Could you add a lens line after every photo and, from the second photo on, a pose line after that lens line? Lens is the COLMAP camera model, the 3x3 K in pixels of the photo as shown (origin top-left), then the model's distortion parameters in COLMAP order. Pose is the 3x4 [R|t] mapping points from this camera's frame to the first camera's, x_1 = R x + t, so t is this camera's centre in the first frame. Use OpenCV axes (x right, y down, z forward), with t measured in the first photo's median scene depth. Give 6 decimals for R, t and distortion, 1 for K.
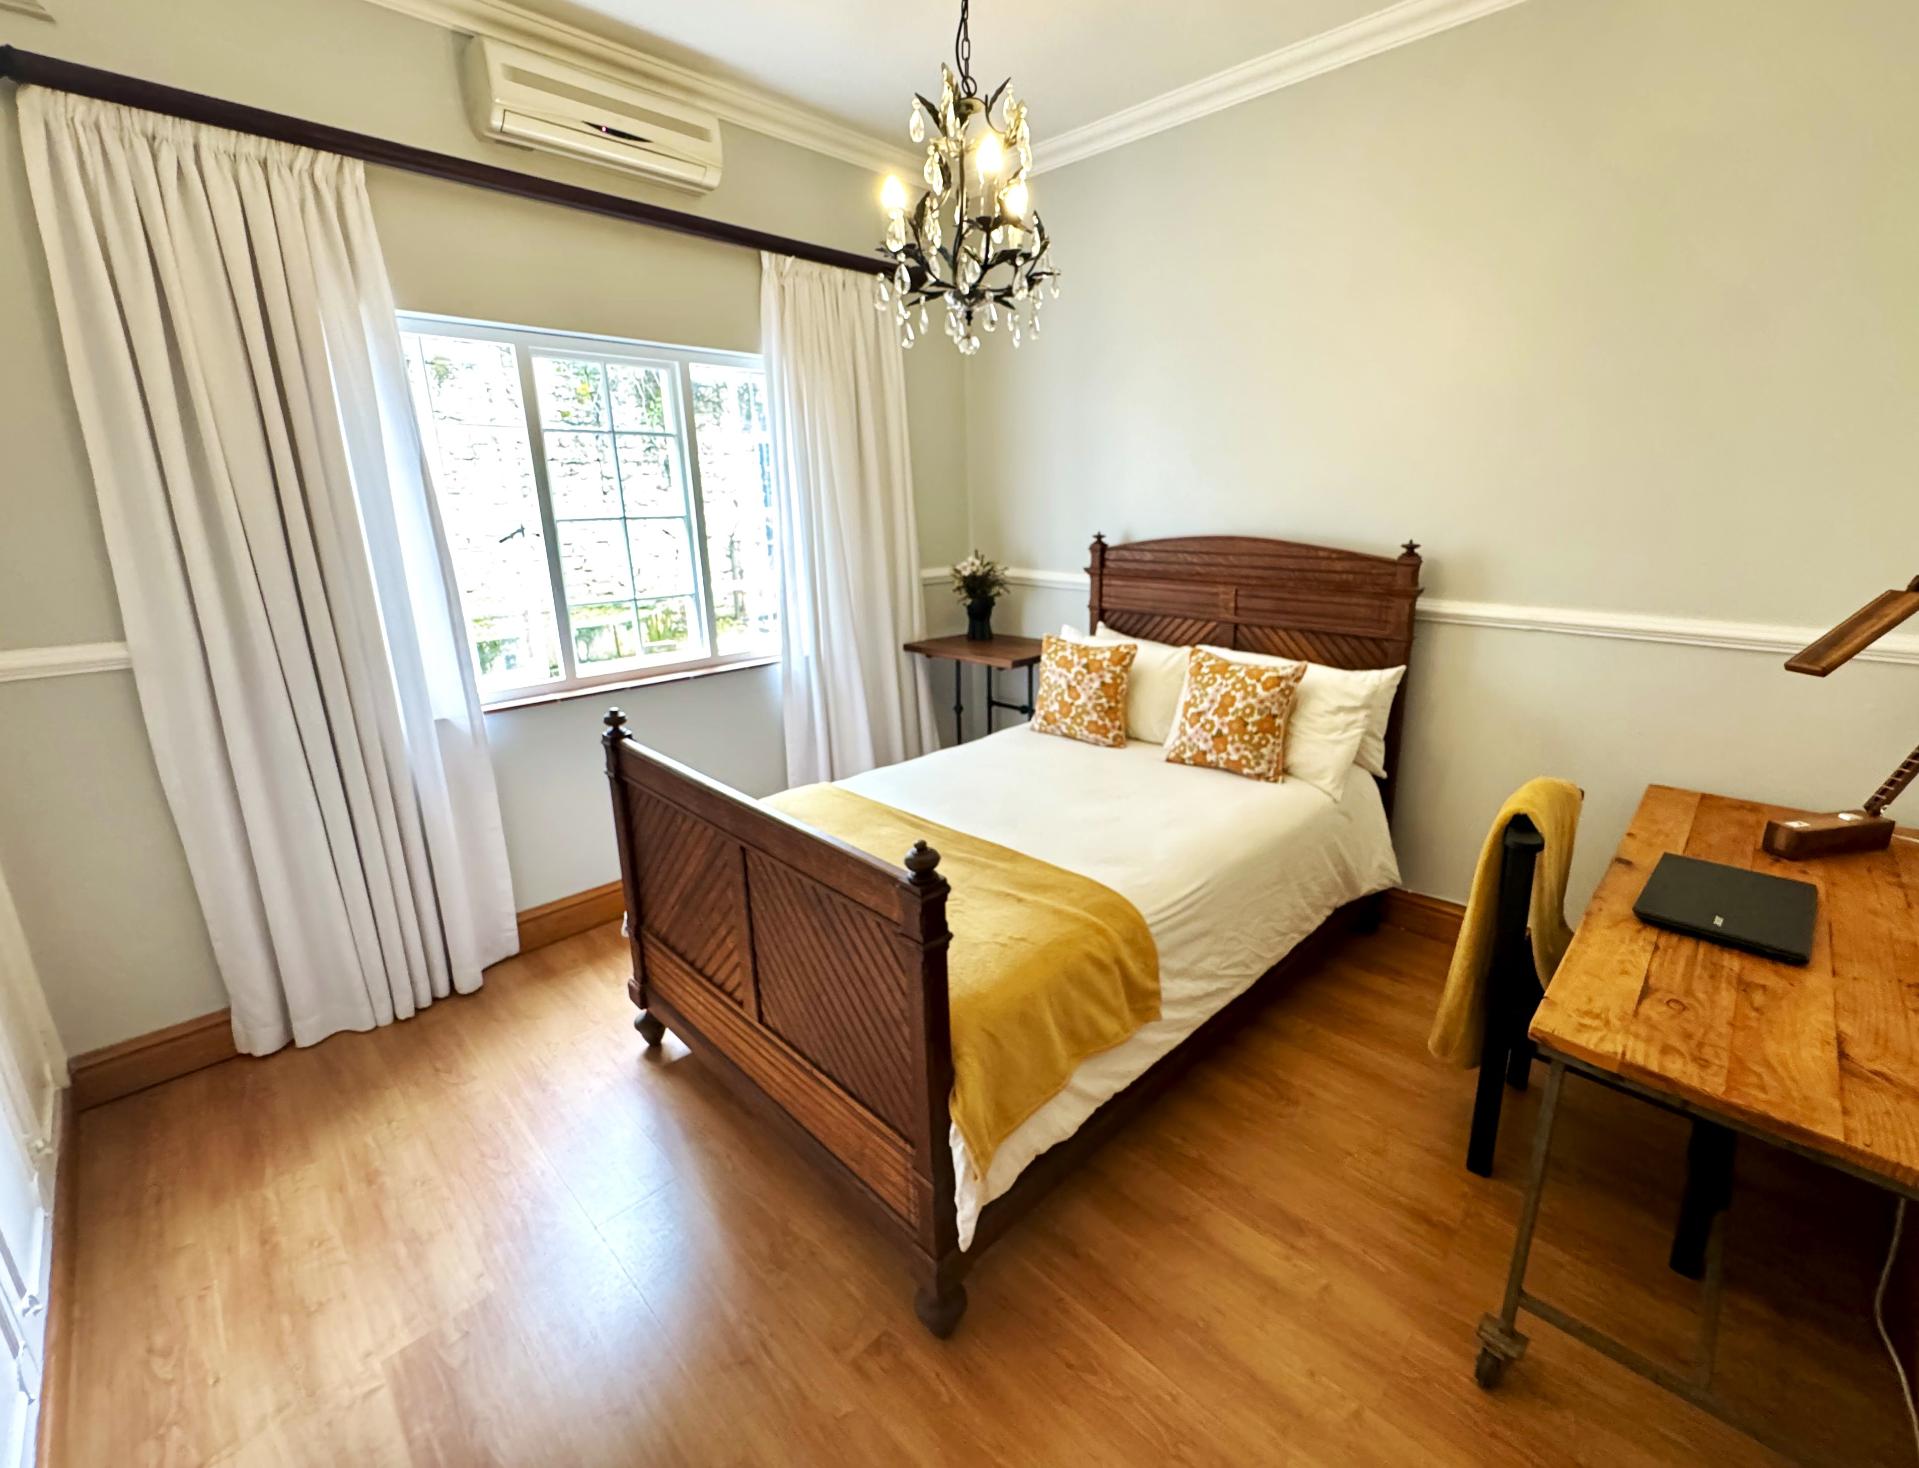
lens RADIAL K [[823.1, 0, 1026.0], [0, 823.1, 702.3], [0, 0, 1]] dist [-0.000005, -0.000805]
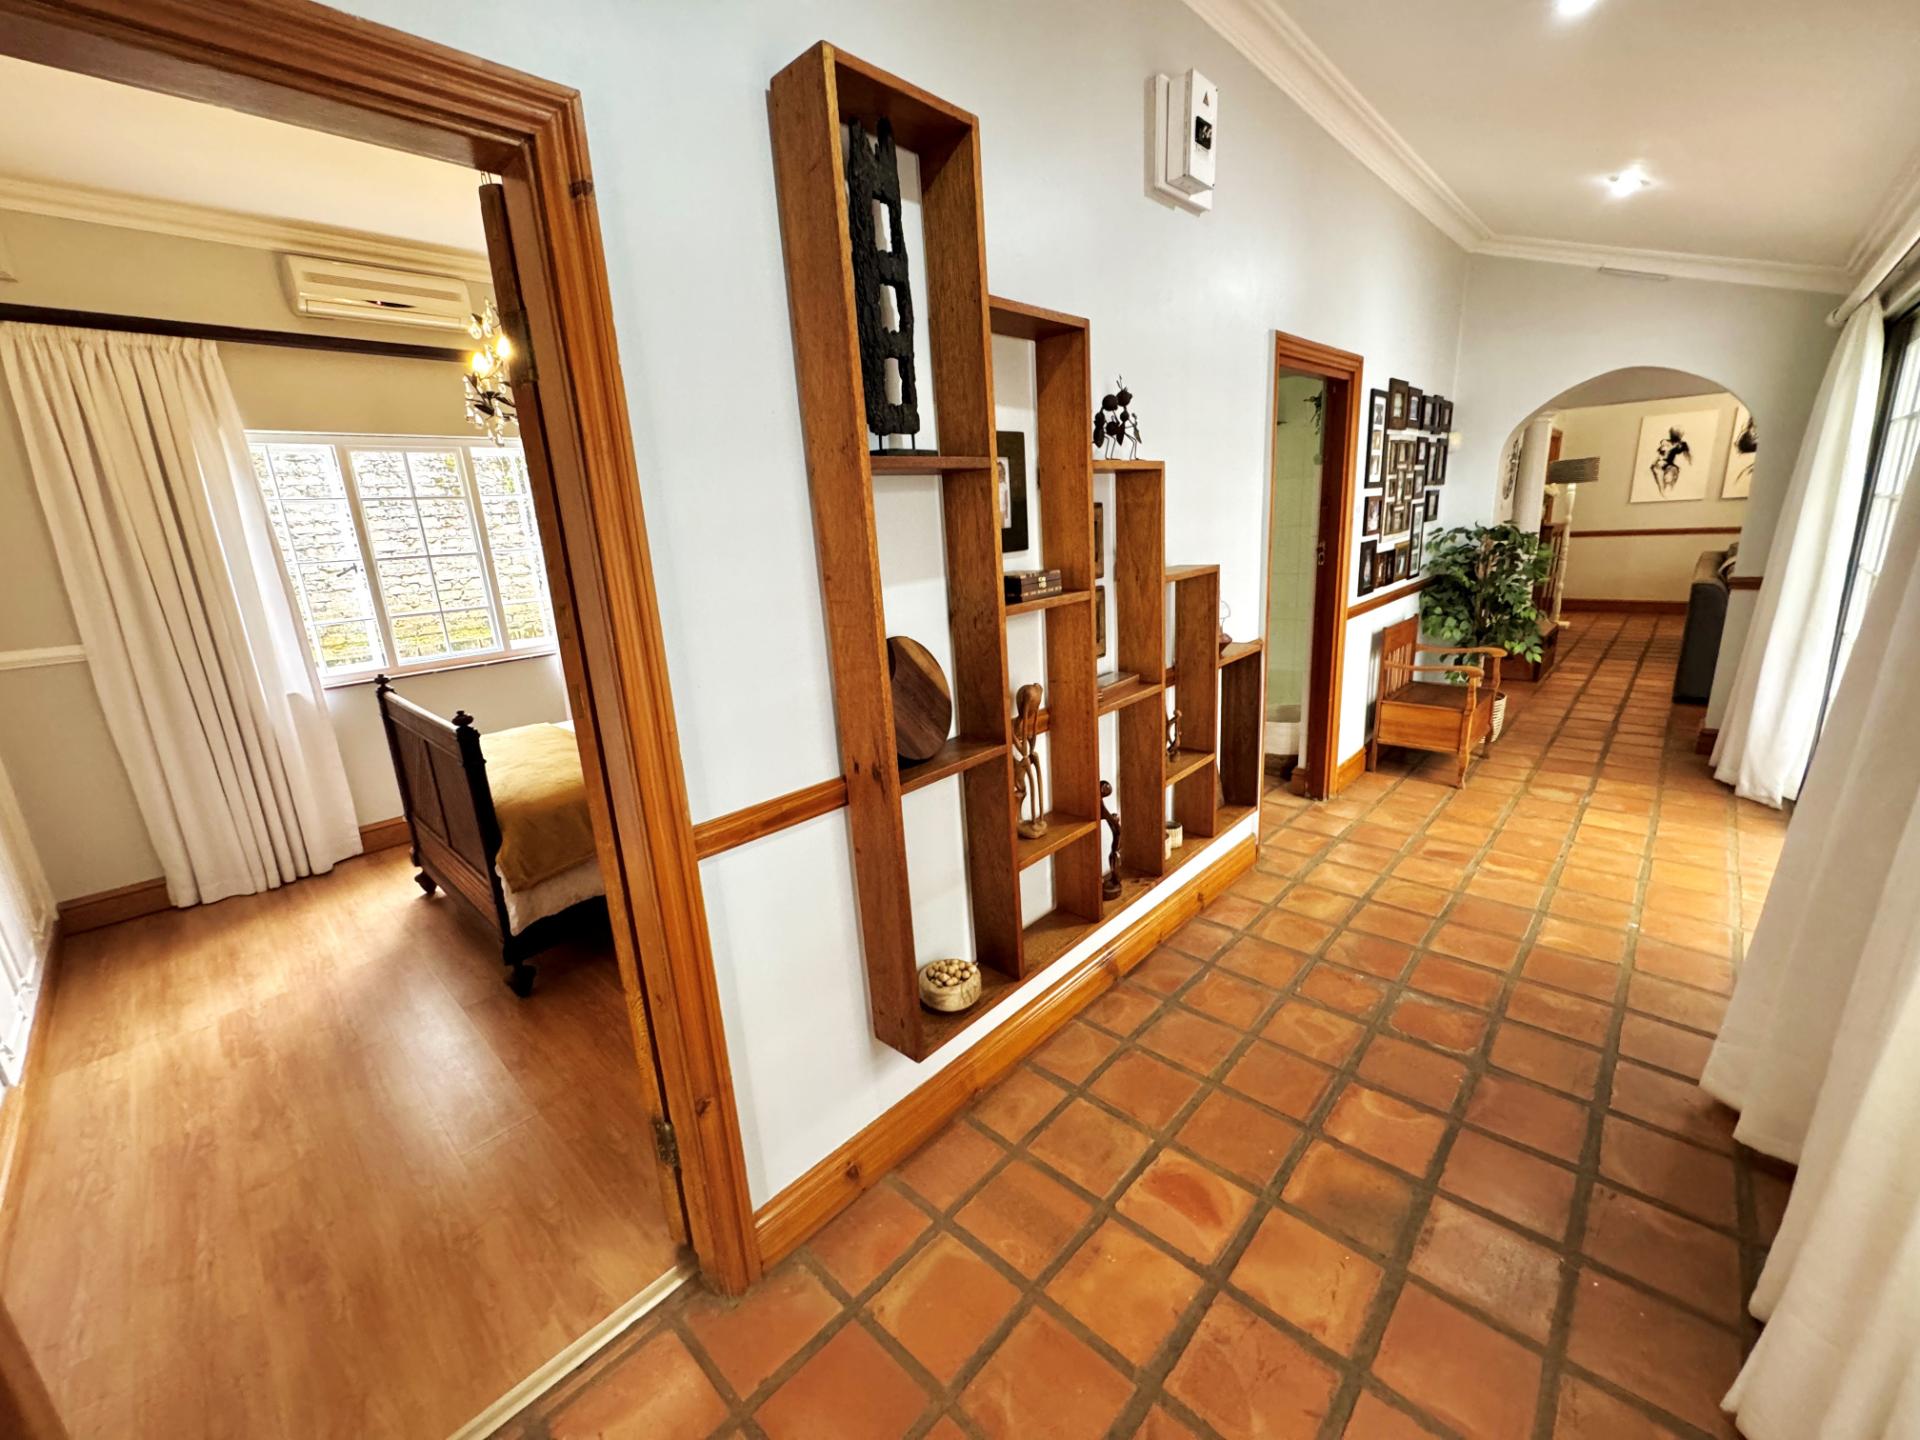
lens RADIAL K [[771.4, 0, 959.3], [0, 771.4, 715.2], [0, 0, 1]] dist [-0.000341, 0.000179]
pose [[0.998753, -0.045249, -0.021085, 0.625438], [0.045208, 0.998975, -0.002435, 0.136681], [0.021173, 0.001479, 0.999775, -0.458509]]
